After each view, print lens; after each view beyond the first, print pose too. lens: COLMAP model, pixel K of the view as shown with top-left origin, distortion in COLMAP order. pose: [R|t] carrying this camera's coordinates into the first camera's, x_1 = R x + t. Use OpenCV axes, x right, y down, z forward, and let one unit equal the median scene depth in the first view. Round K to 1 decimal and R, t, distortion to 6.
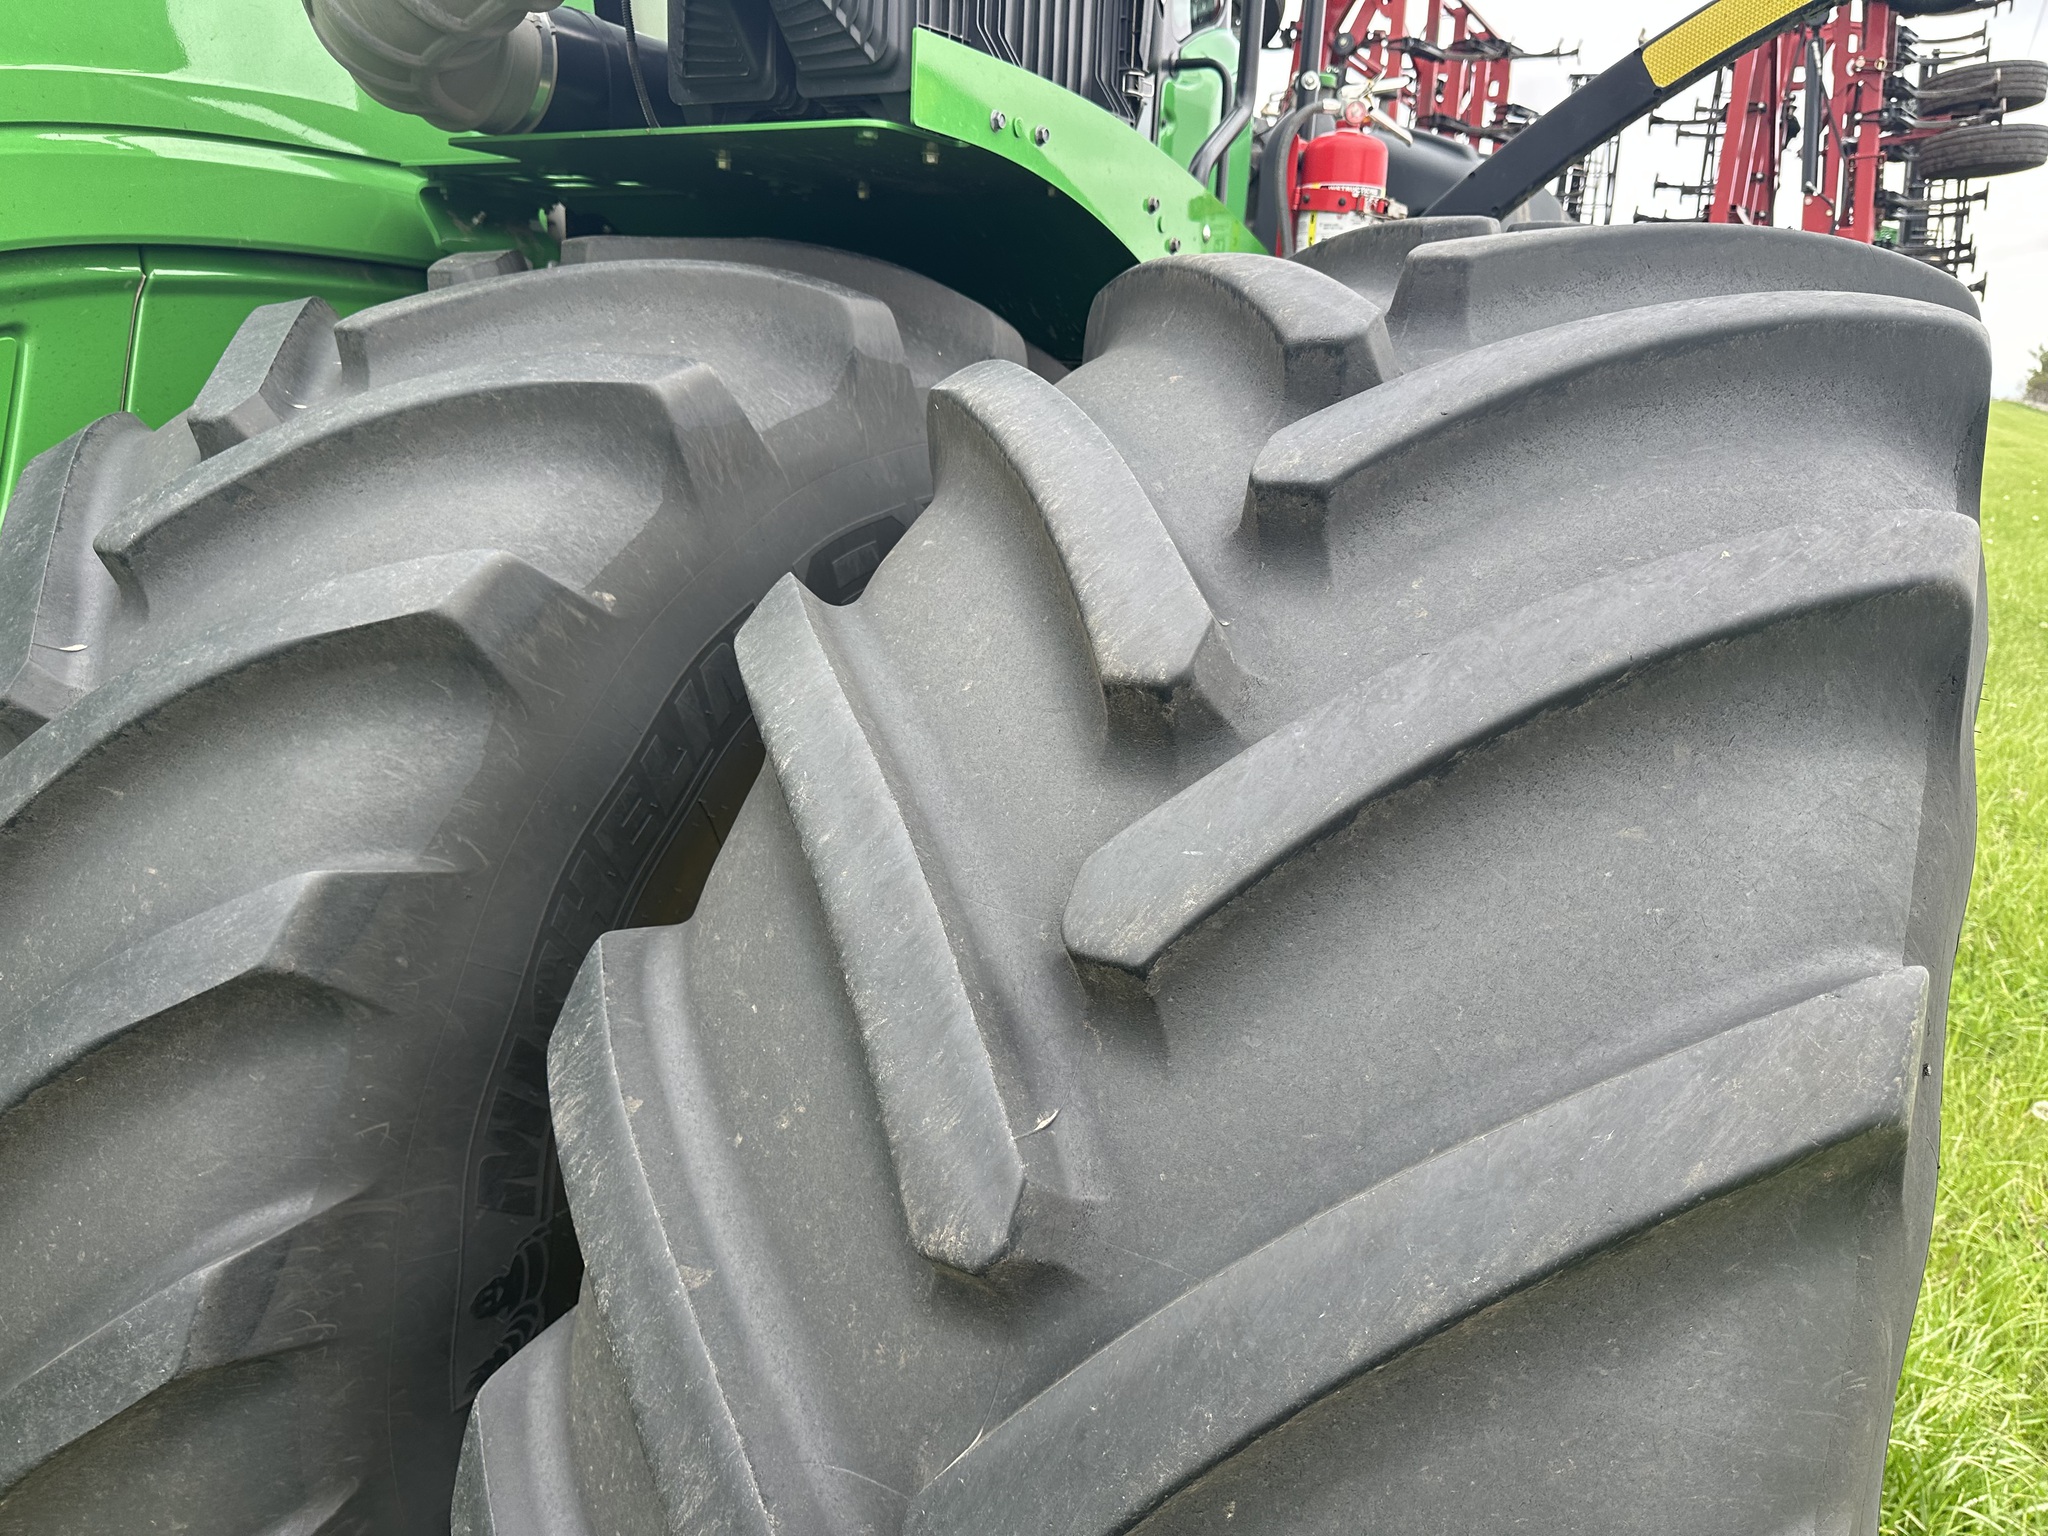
lens RADIAL K [[1467.0, 0, 1026.5], [0, 1467.0, 794.0], [0, 0, 1]] dist [-0.003065, -0.005232]
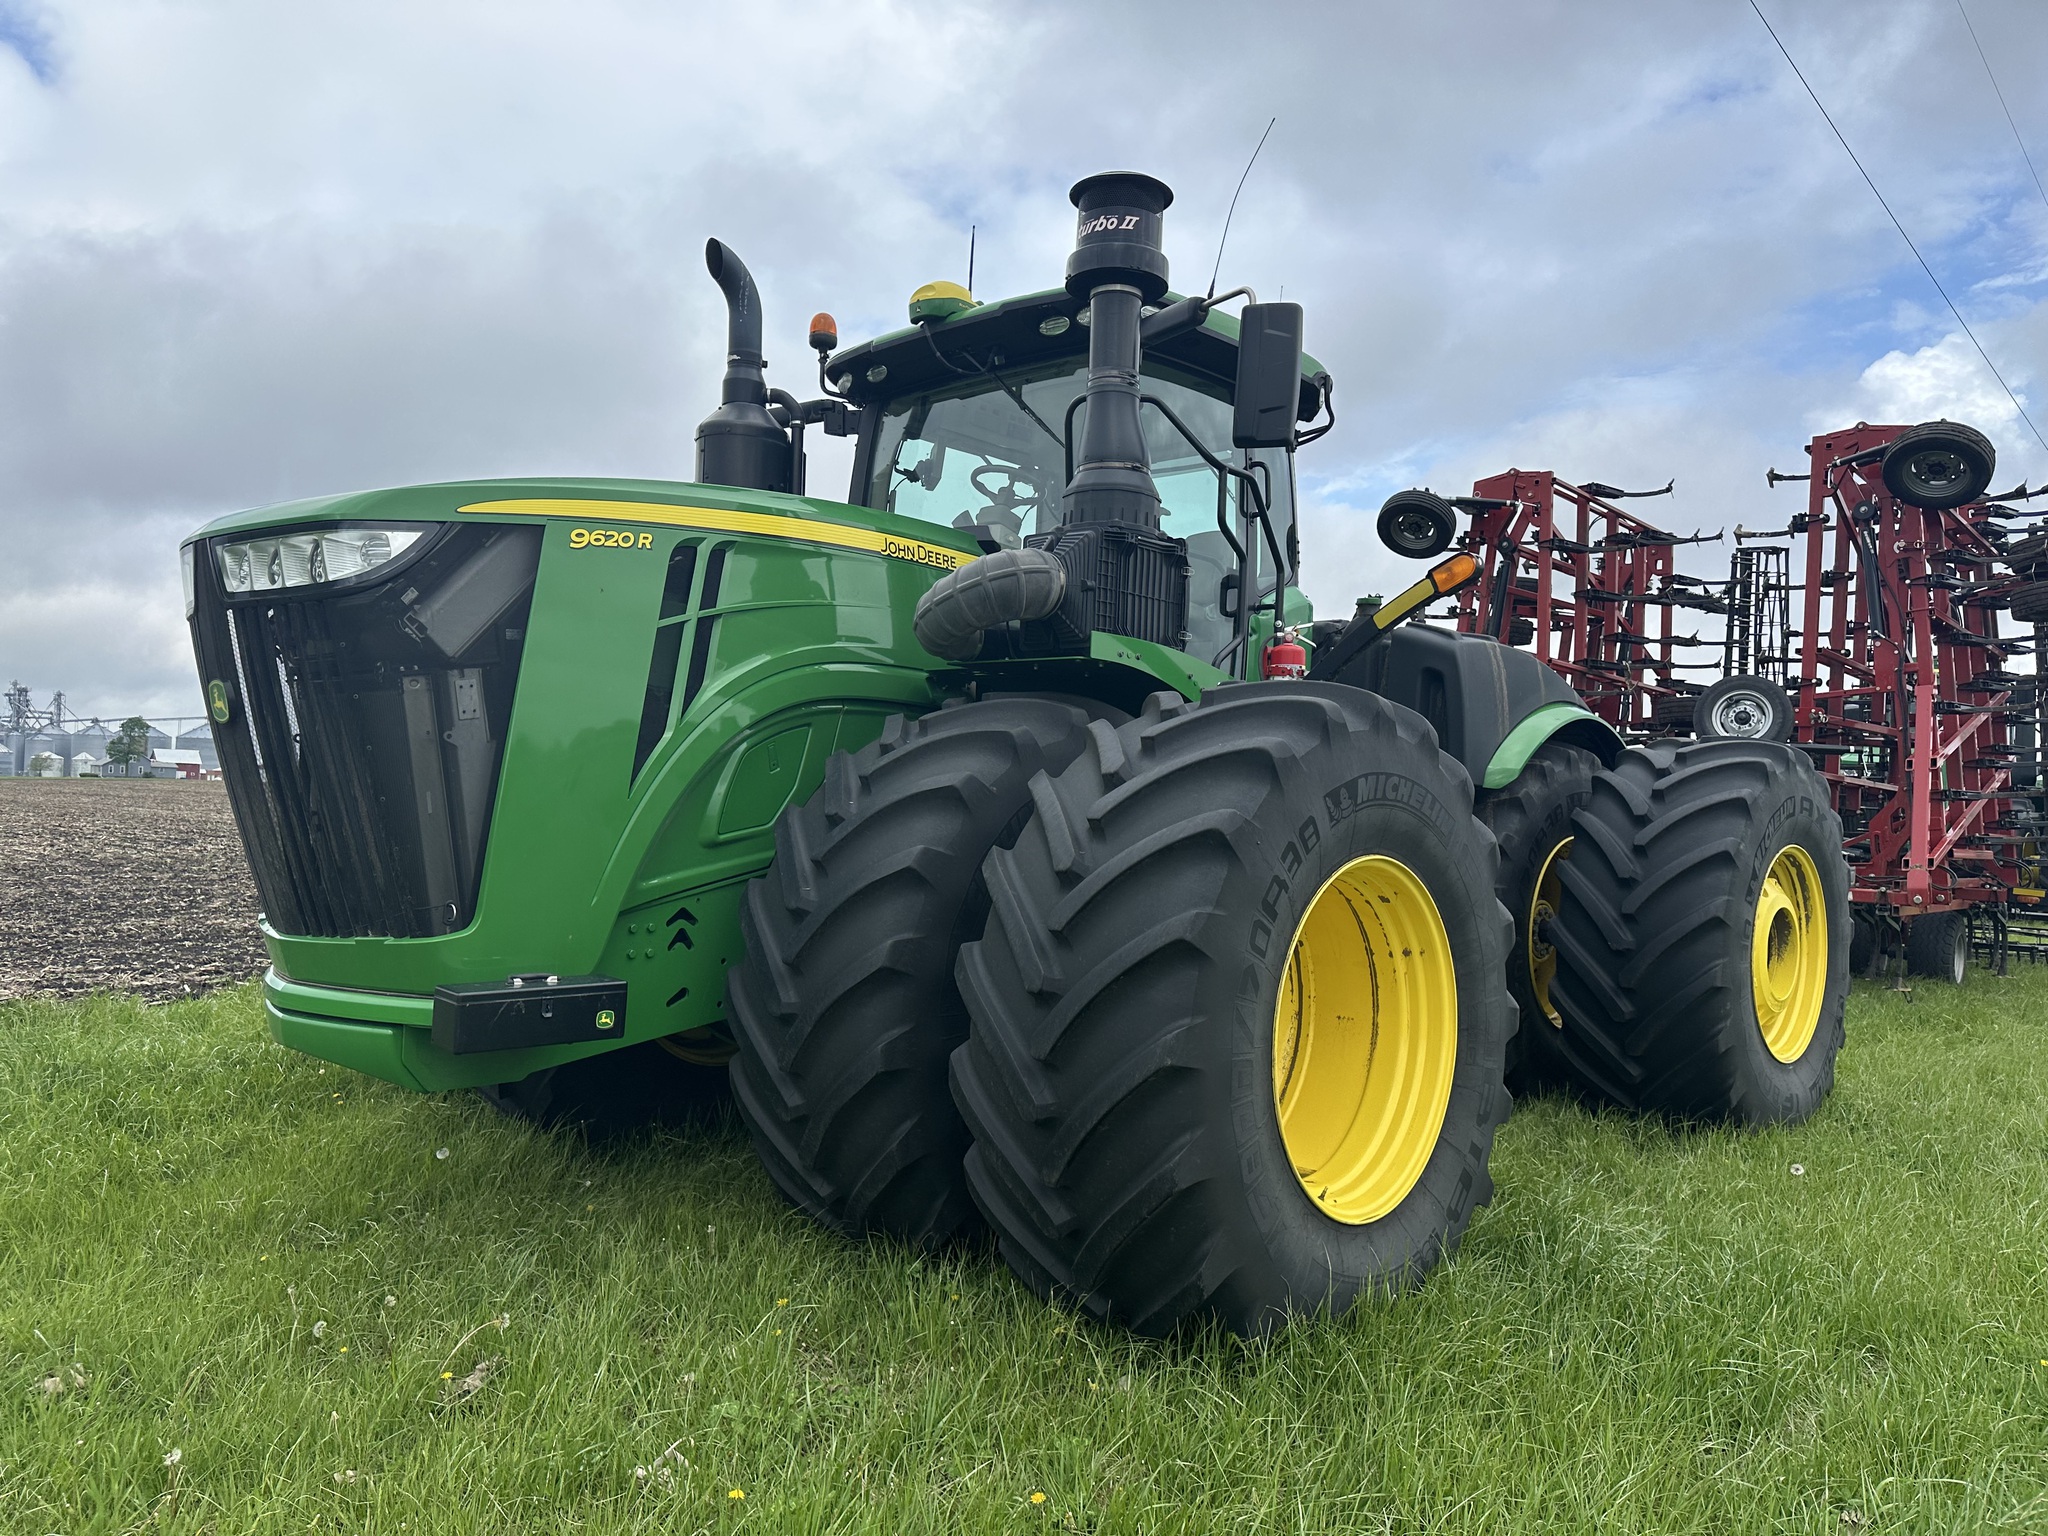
lens RADIAL K [[1467.0, 0, 1026.5], [0, 1467.0, 794.0], [0, 0, 1]] dist [-0.003065, -0.005232]
pose [[0.976917, -0.013094, -0.213216, 0.476048], [-0.048927, 0.957871, -0.283000, 0.771244], [0.207939, 0.286899, 0.935120, -2.009496]]
